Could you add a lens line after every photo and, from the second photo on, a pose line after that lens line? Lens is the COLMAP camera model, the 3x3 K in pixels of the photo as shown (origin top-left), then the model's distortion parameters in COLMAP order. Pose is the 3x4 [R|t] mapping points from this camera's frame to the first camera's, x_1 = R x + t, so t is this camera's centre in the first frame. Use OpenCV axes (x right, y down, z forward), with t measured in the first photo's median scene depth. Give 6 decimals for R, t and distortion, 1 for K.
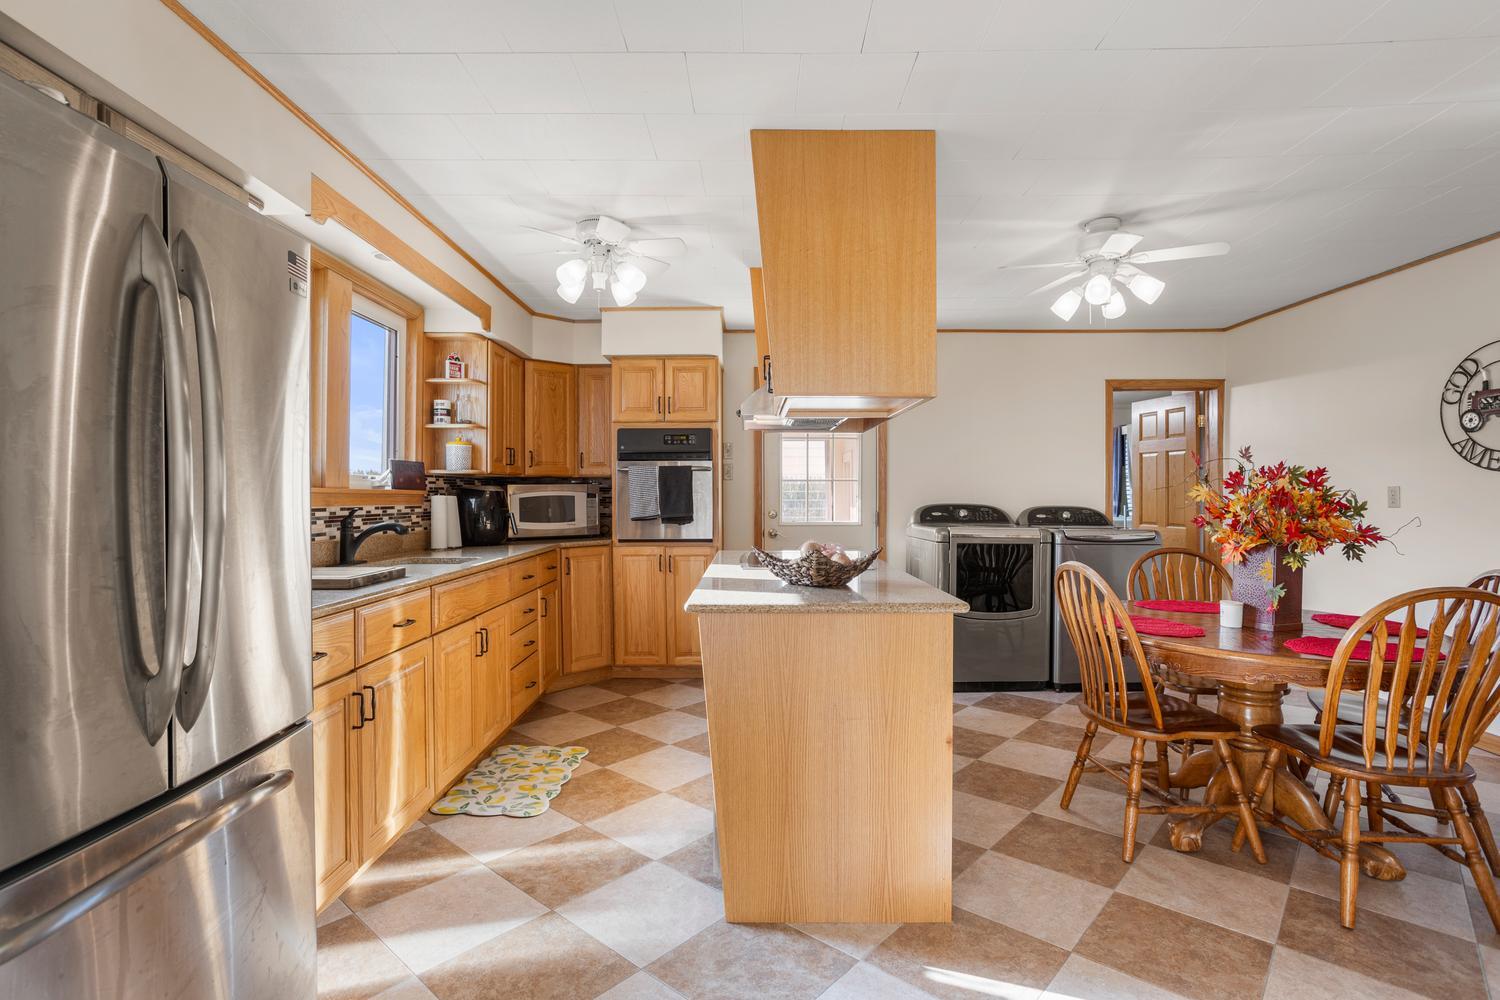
lens RADIAL K [[747.1, 0, 752.9], [0, 747.1, 493.3], [0, 0, 1]] dist [-0.042817, 0.026443]
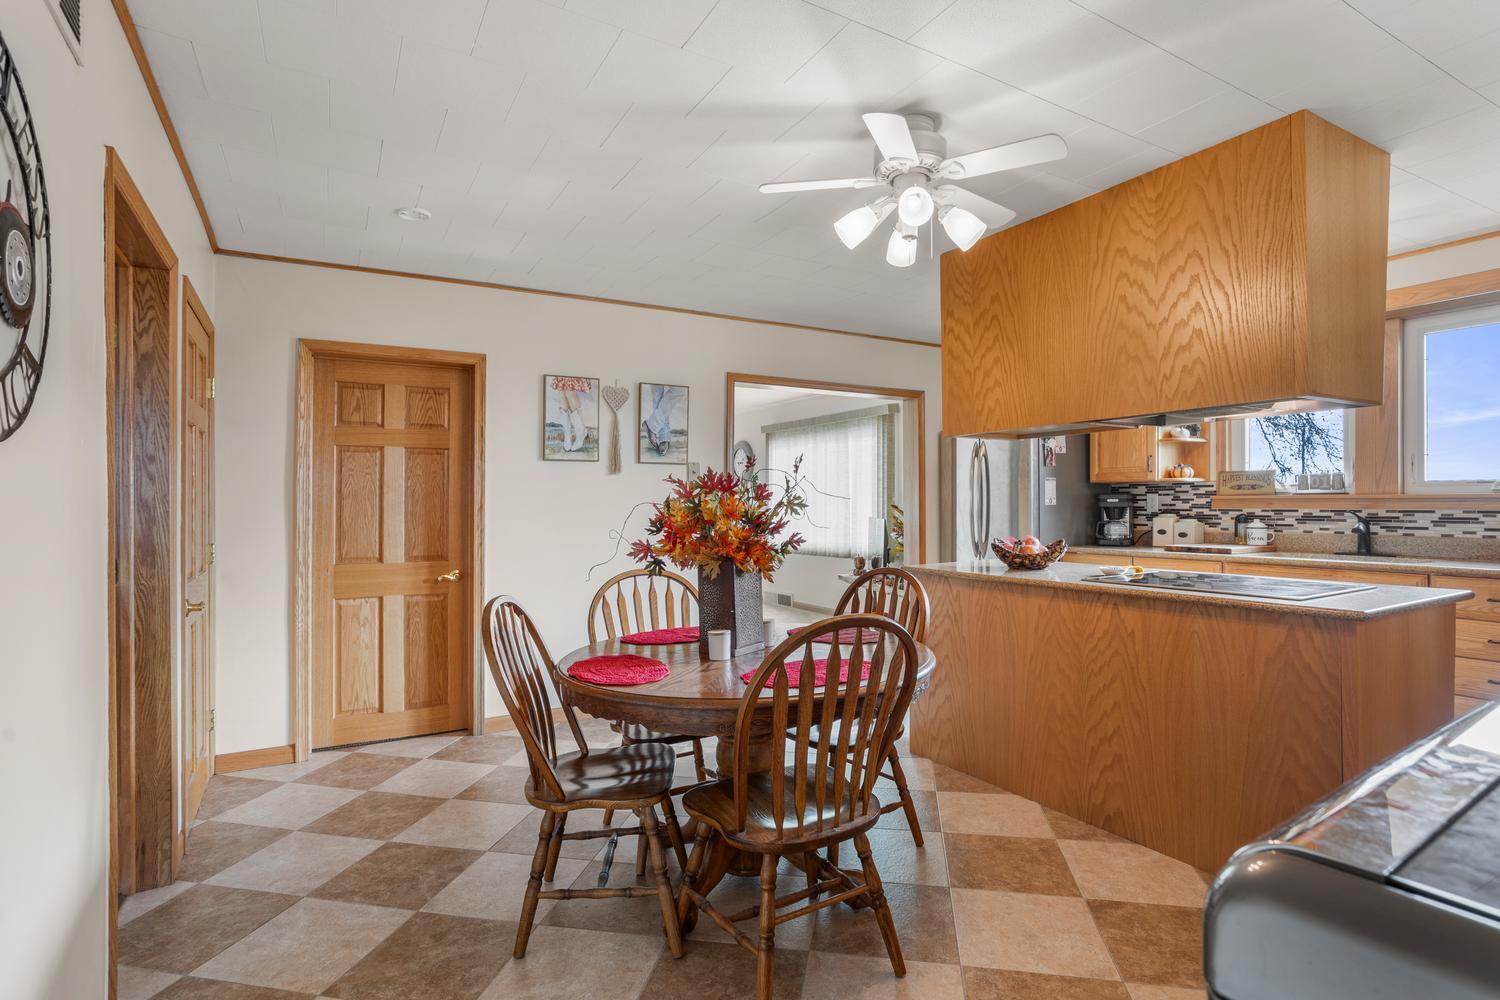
lens RADIAL K [[747.1, 0, 743.8], [0, 747.1, 503.9], [0, 0, 1]] dist [-0.042817, 0.026443]
pose [[-0.865887, 0.009673, -0.500146, 0.720869], [0.011801, 0.999930, -0.001092, -0.001196], [0.500100, -0.006847, -0.865941, 1.133350]]
